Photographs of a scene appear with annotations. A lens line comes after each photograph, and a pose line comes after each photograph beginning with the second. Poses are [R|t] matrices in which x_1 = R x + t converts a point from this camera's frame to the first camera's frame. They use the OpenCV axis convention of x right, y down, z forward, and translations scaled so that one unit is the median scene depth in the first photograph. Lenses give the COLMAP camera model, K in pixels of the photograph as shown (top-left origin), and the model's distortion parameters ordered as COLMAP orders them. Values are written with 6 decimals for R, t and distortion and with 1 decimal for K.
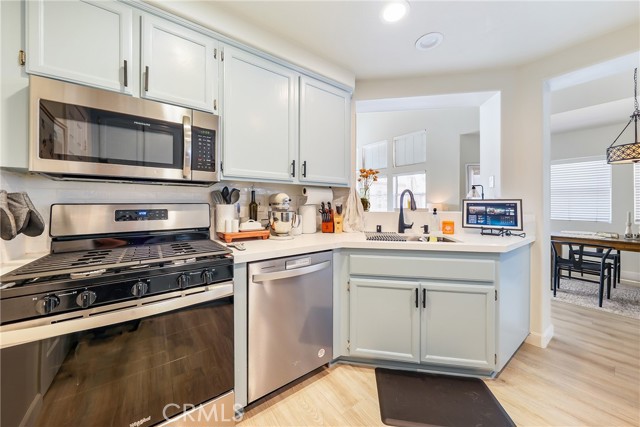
lens RADIAL K [[229.9, 0, 316.8], [0, 229.9, 203.0], [0, 0, 1]] dist [-0.000736, -0.000082]
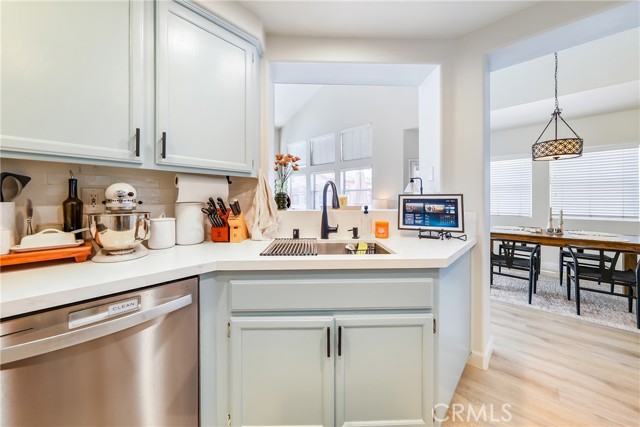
lens RADIAL K [[231.4, 0, 318.9], [0, 231.4, 199.8], [0, 0, 1]] dist [-0.000009, 0.000026]
pose [[0.981790, -0.002991, 0.189947, 0.208552], [0.002792, 0.999995, 0.001313, 0.001433], [-0.189950, -0.000759, 0.981793, 0.258791]]
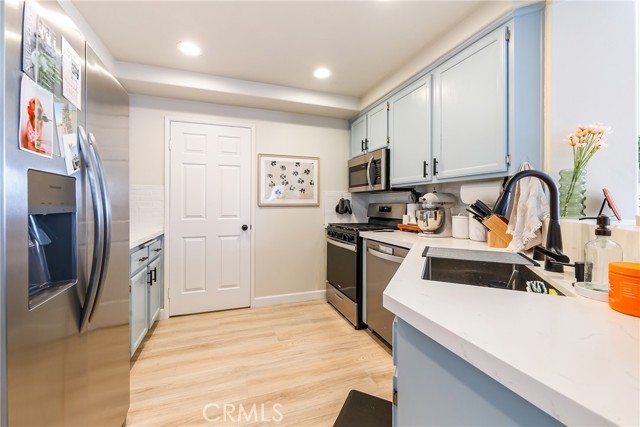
lens RADIAL K [[256.9, 0, 318.1], [0, 256.9, 204.2], [0, 0, 1]] dist [0.001032, 0.000167]
pose [[-0.285074, -0.001874, -0.958504, 0.970609], [0.000536, 0.999998, -0.002114, 0.008197], [0.958505, -0.001117, -0.285073, 0.734090]]
